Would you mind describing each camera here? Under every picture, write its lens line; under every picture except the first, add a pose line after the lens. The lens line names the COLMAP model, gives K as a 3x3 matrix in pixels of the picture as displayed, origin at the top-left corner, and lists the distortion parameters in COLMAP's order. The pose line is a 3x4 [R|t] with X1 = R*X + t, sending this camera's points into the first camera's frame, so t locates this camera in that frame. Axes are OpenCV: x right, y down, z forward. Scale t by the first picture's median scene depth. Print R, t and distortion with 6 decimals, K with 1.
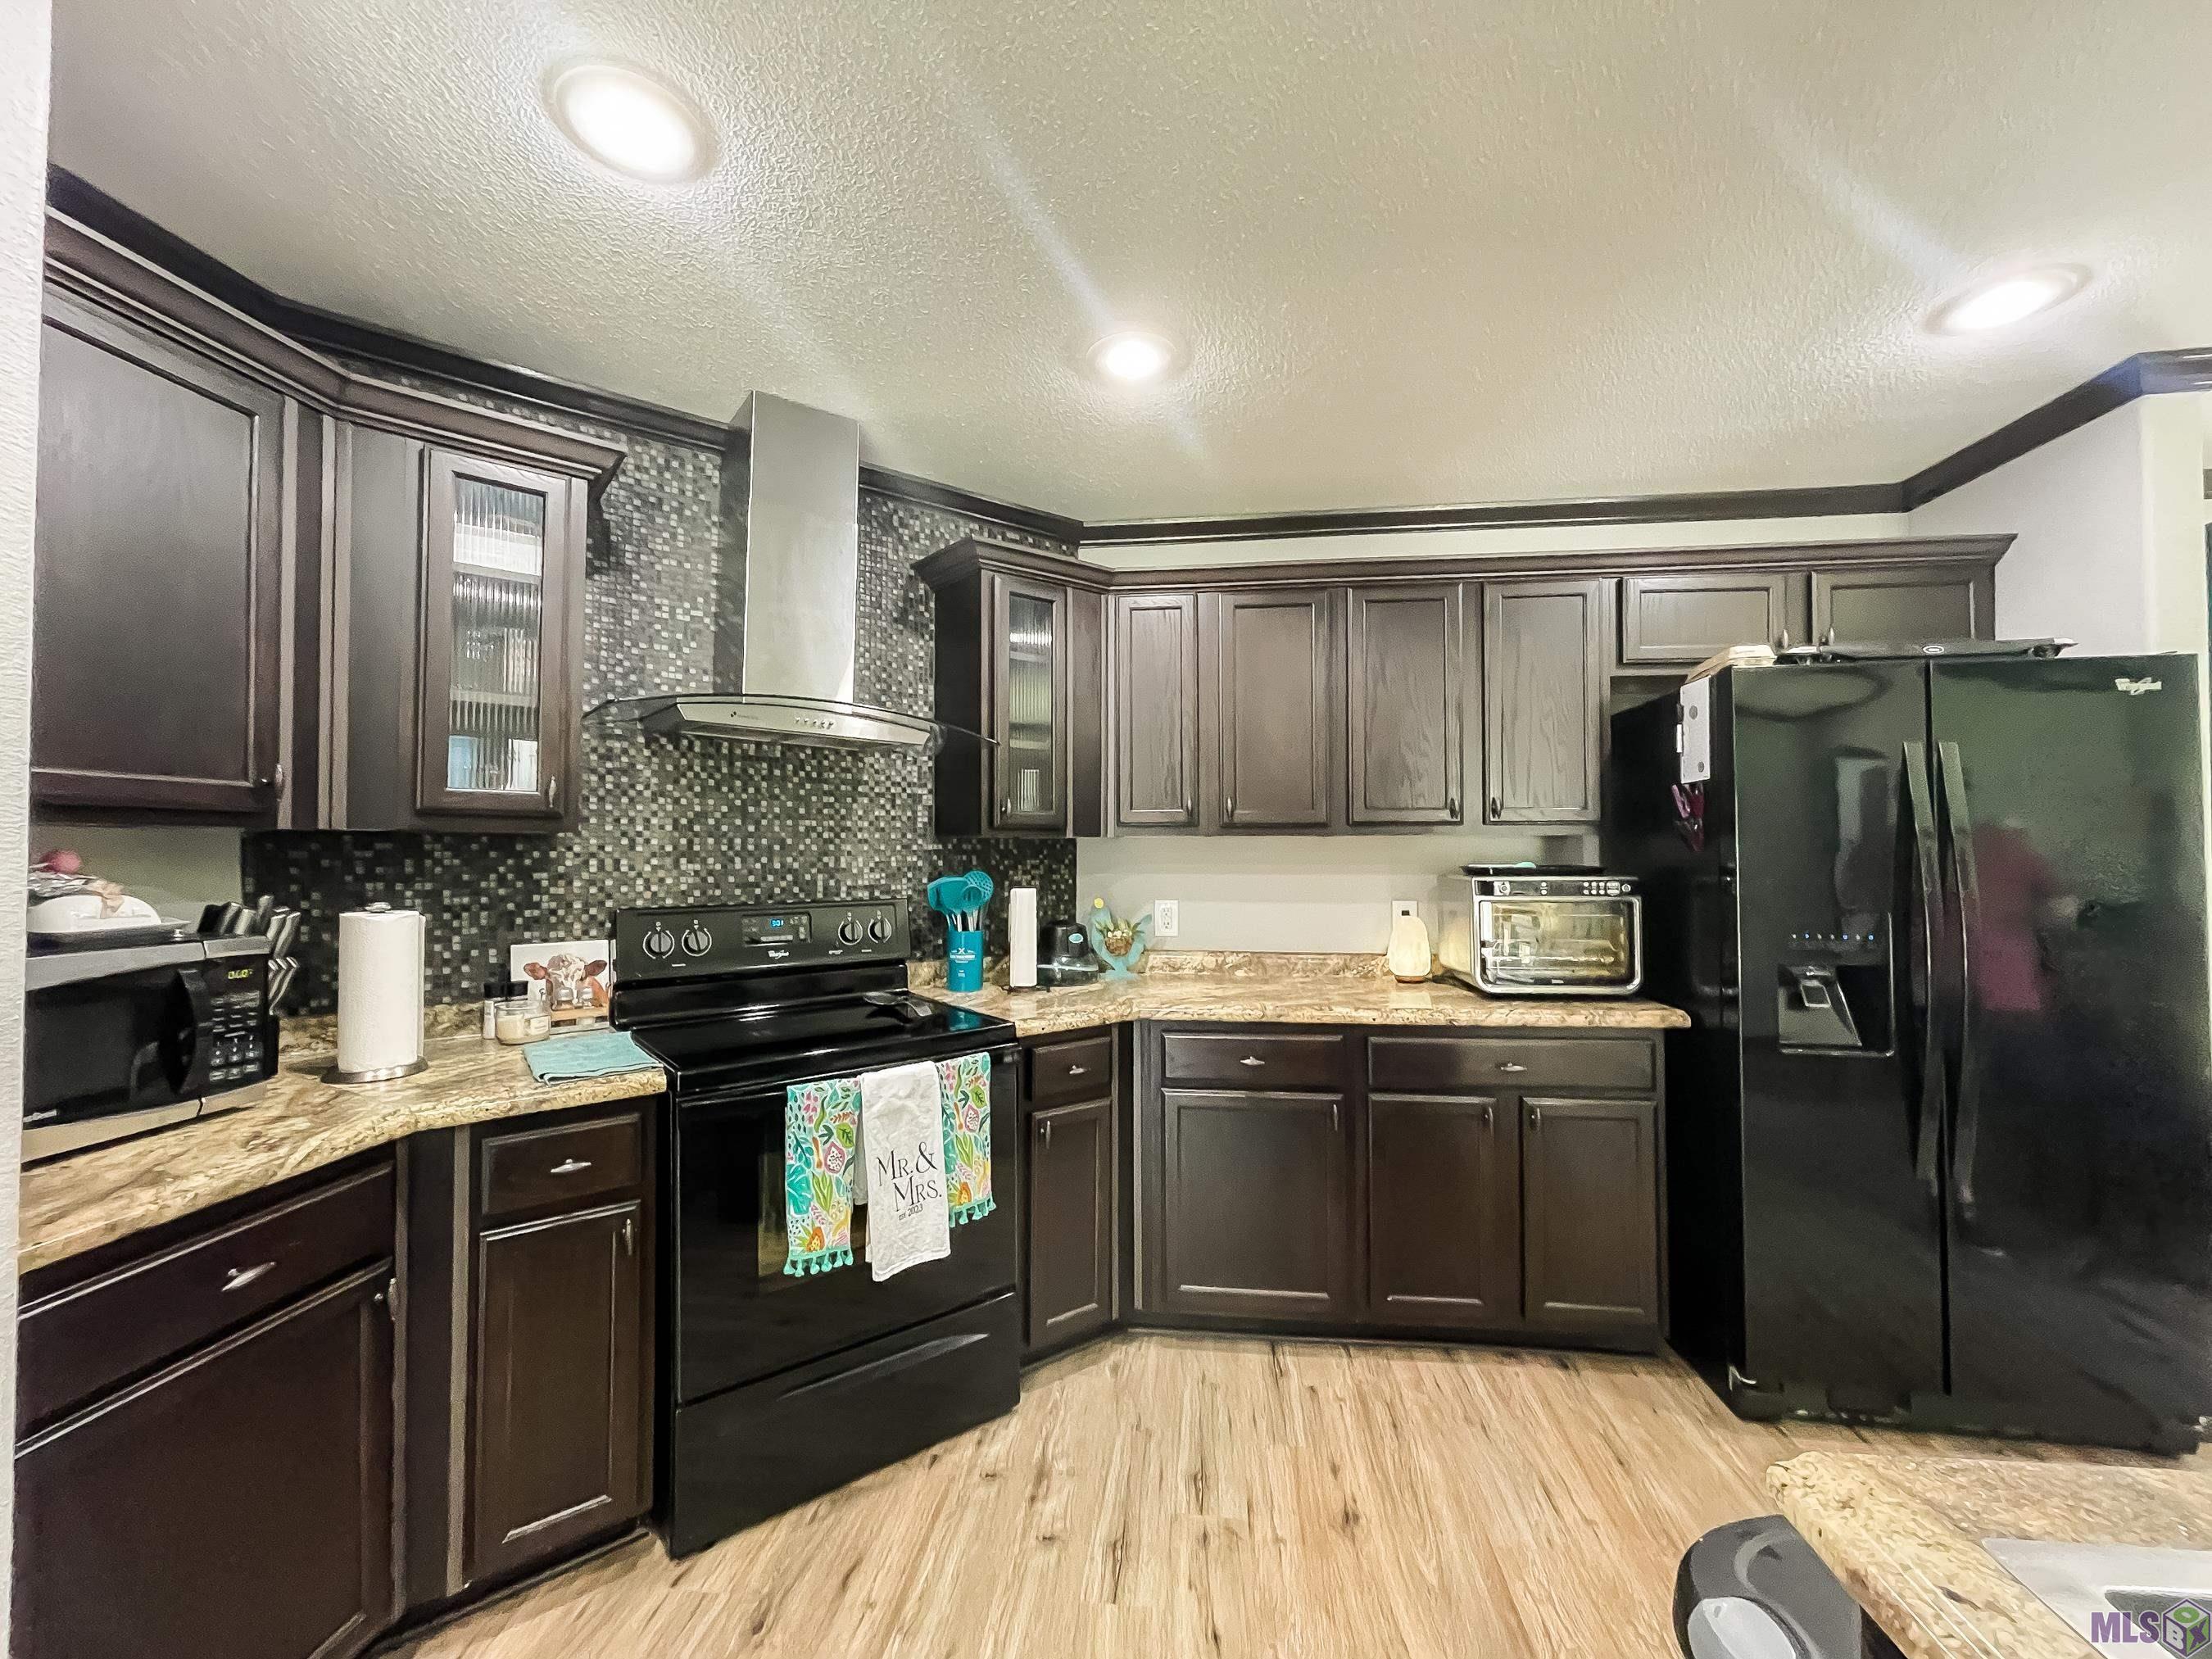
lens RADIAL K [[894.3, 0, 1094.6], [0, 894.3, 831.2], [0, 0, 1]] dist [-0.003073, 0.000060]
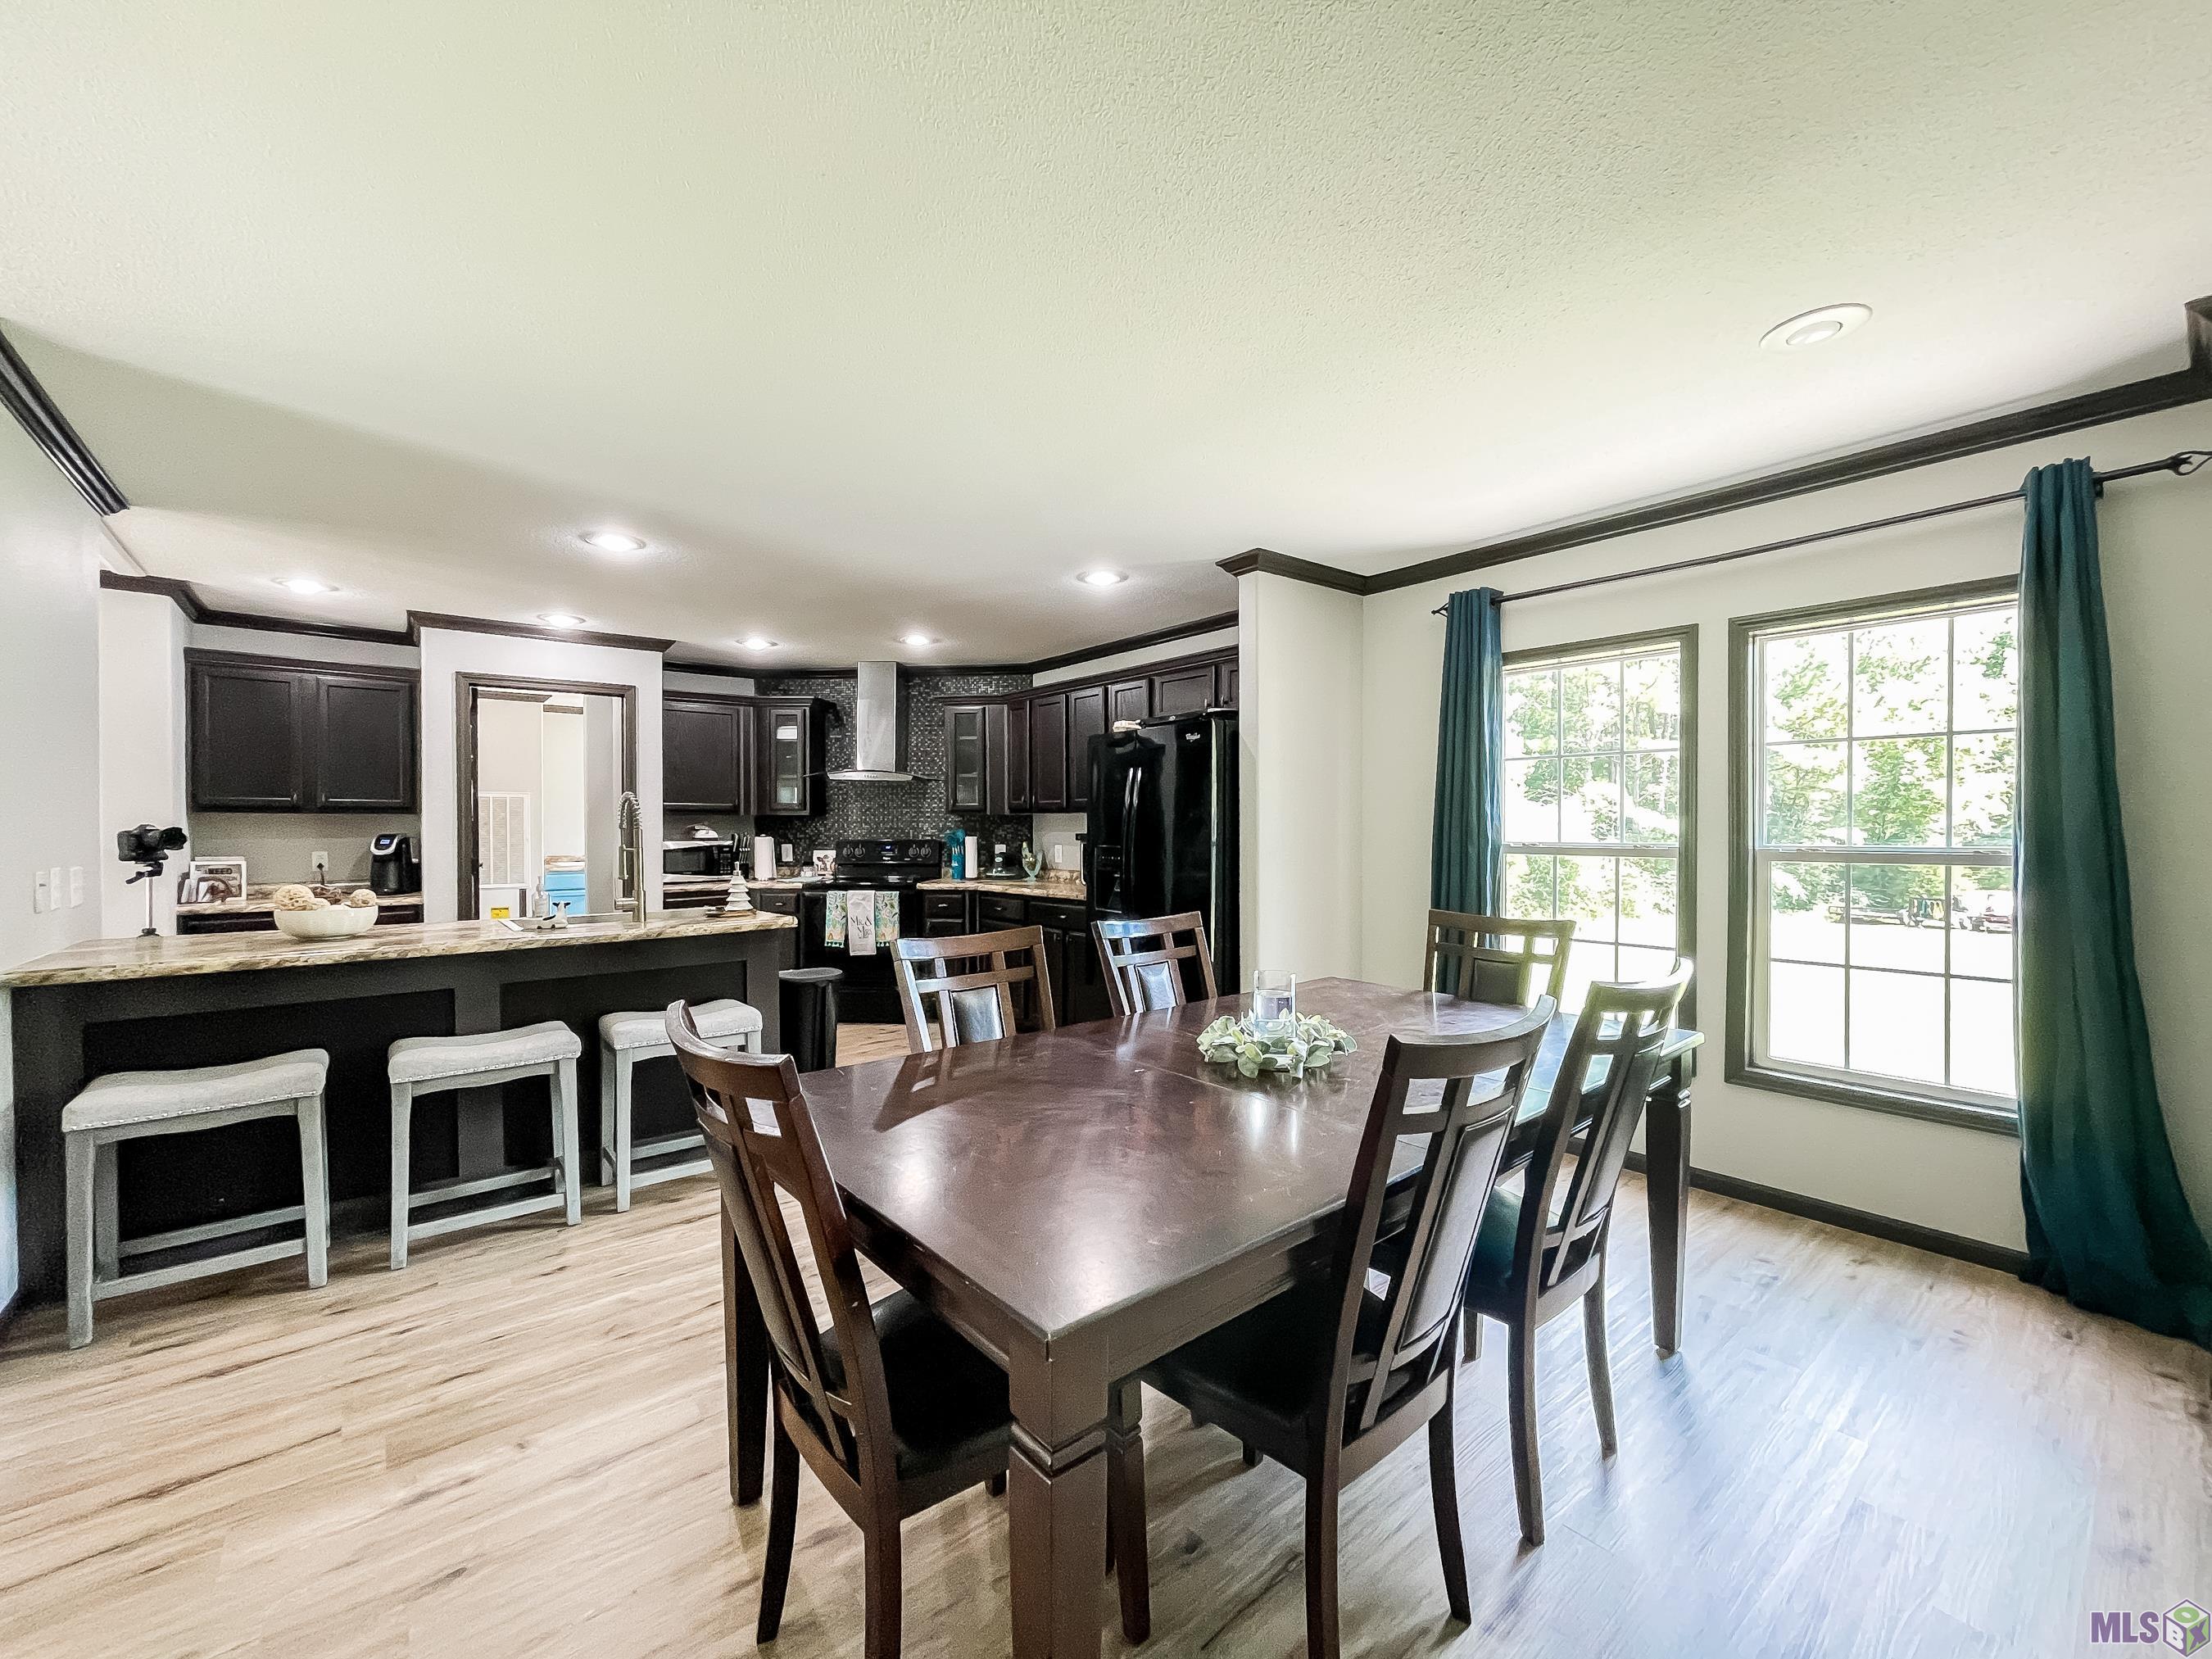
lens RADIAL K [[894.3, 0, 1094.6], [0, 894.3, 831.2], [0, 0, 1]] dist [-0.003073, 0.000060]
pose [[0.717518, 0.004336, -0.696526, 2.106458], [0.014844, 0.999658, 0.021515, 0.004930], [0.696381, -0.025777, 0.717209, -0.540870]]
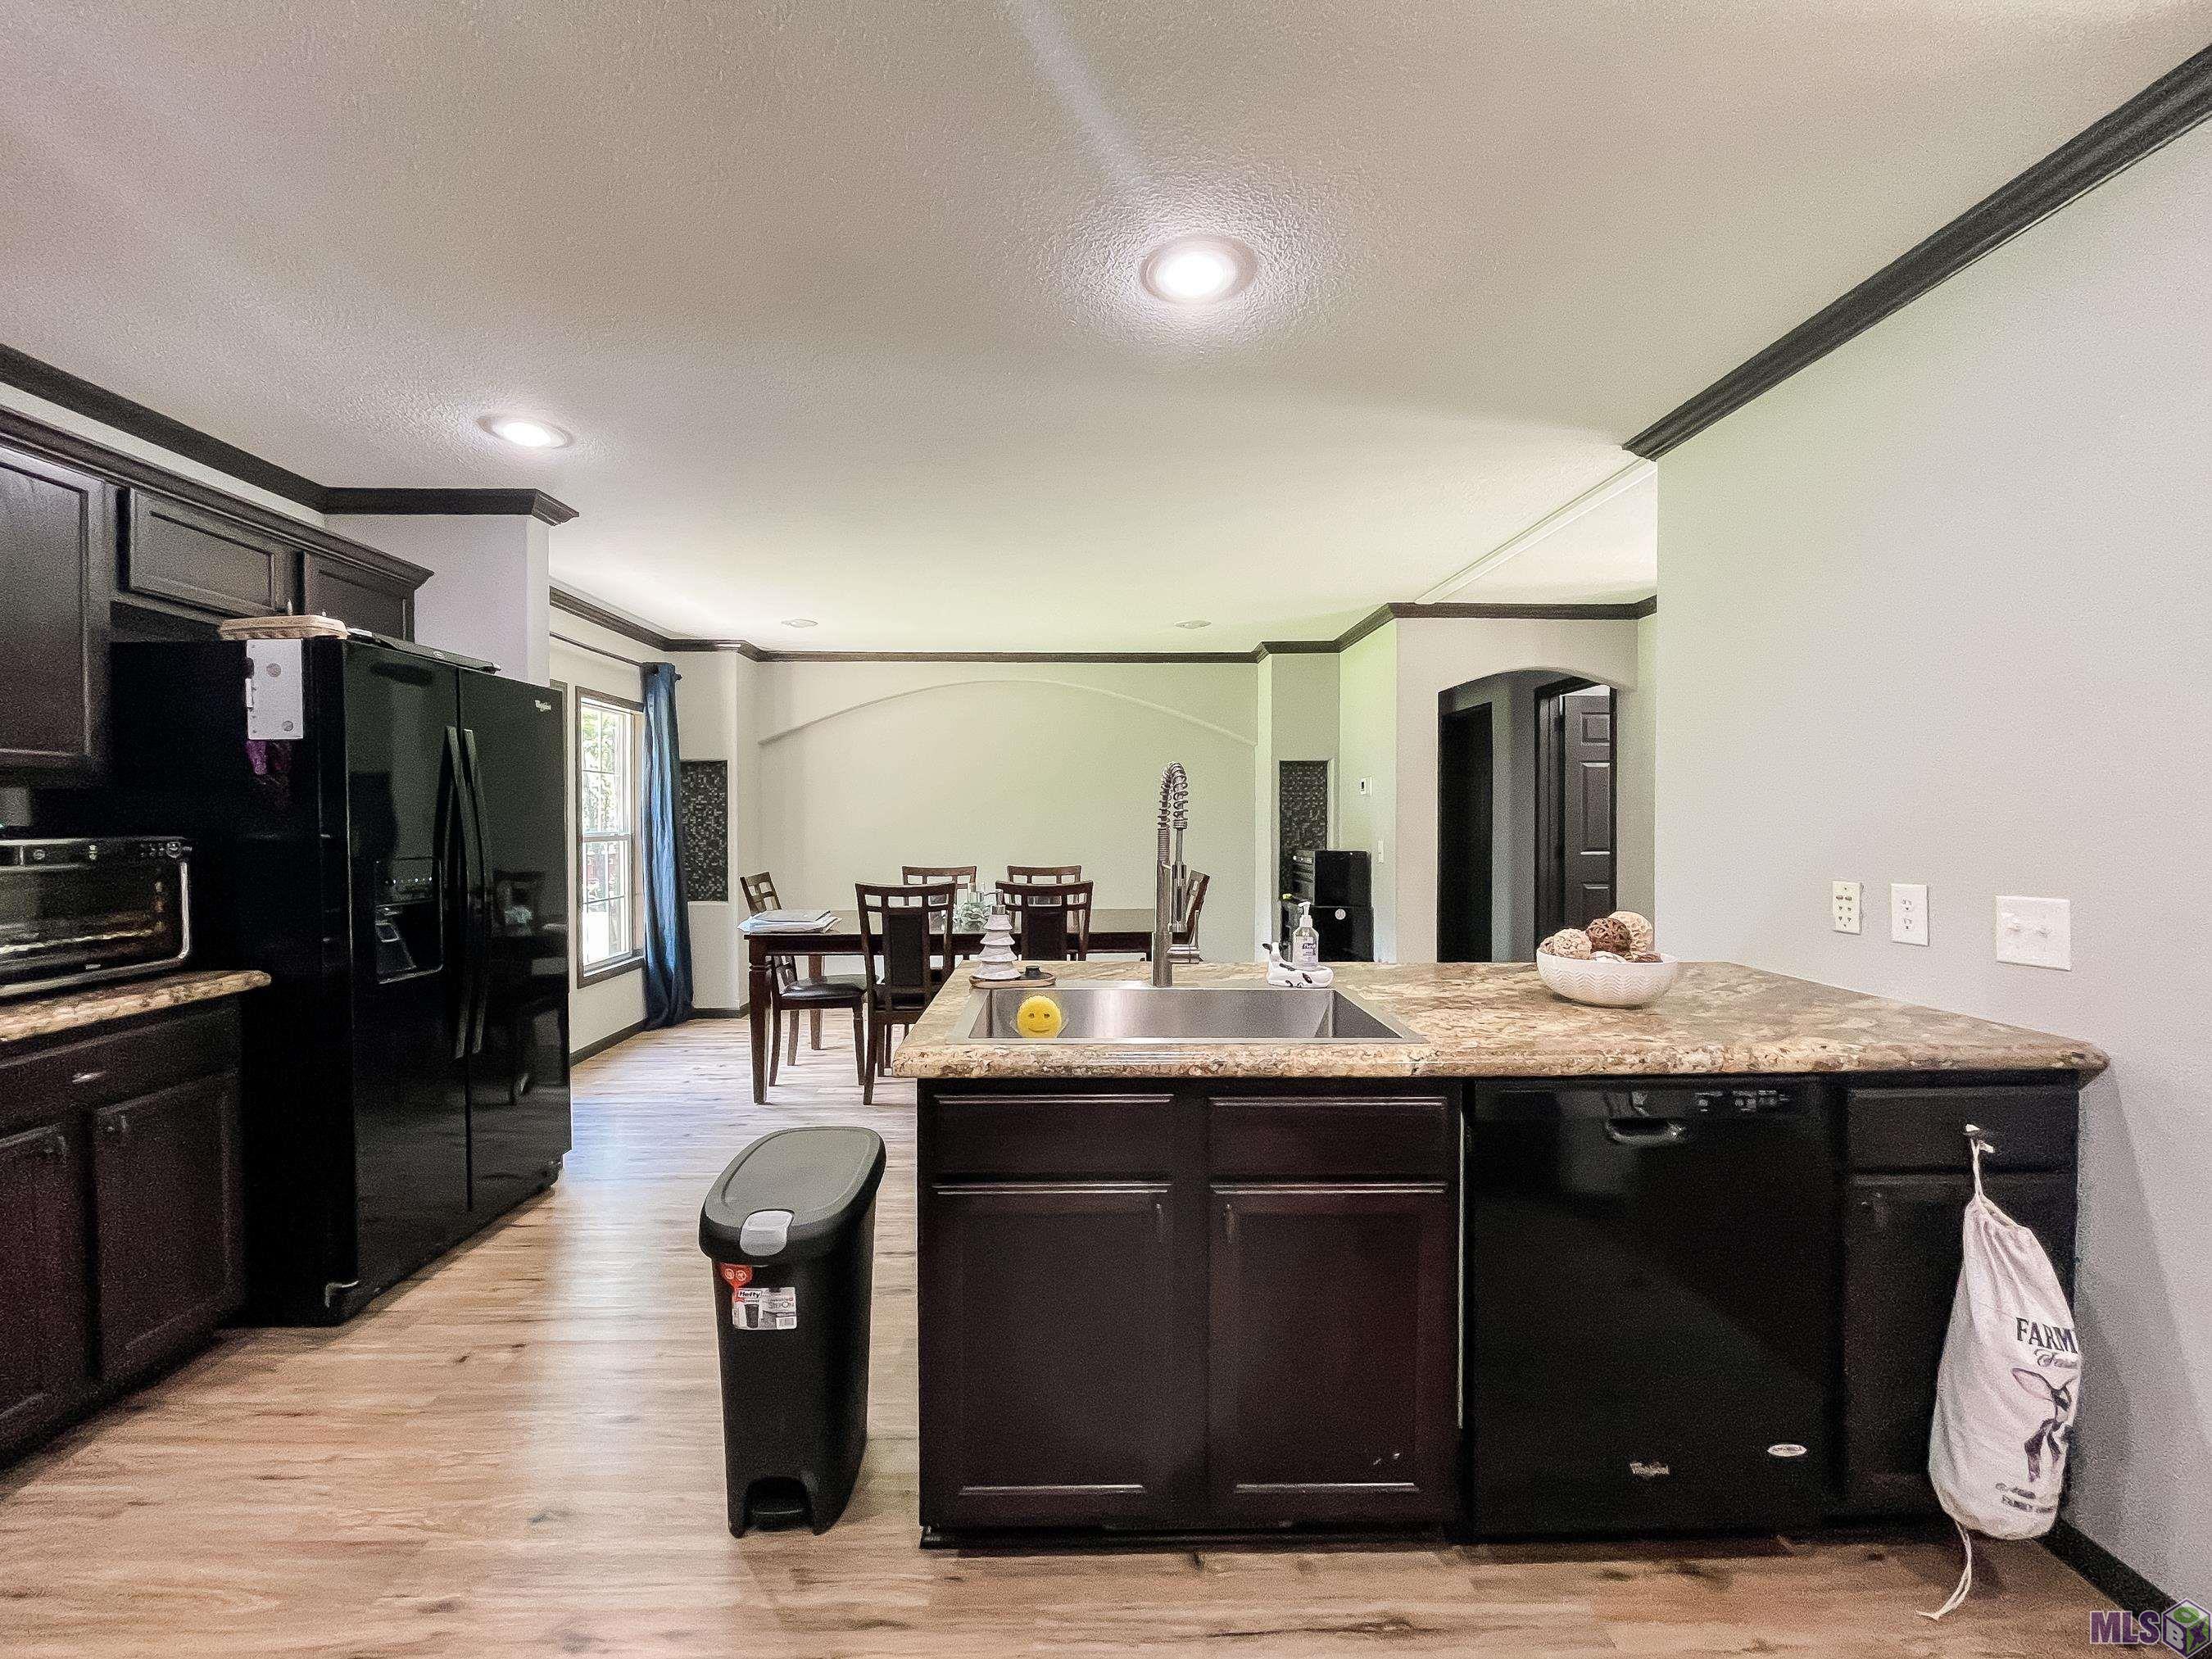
lens RADIAL K [[911.6, 0, 1092.9], [0, 911.6, 840.7], [0, 0, 1]] dist [0.000772, -0.000041]
pose [[-0.144808, -0.019511, 0.989267, -0.480342], [-0.019404, 0.999669, 0.016876, 0.023484], [-0.989270, -0.016752, -0.145138, 0.239925]]
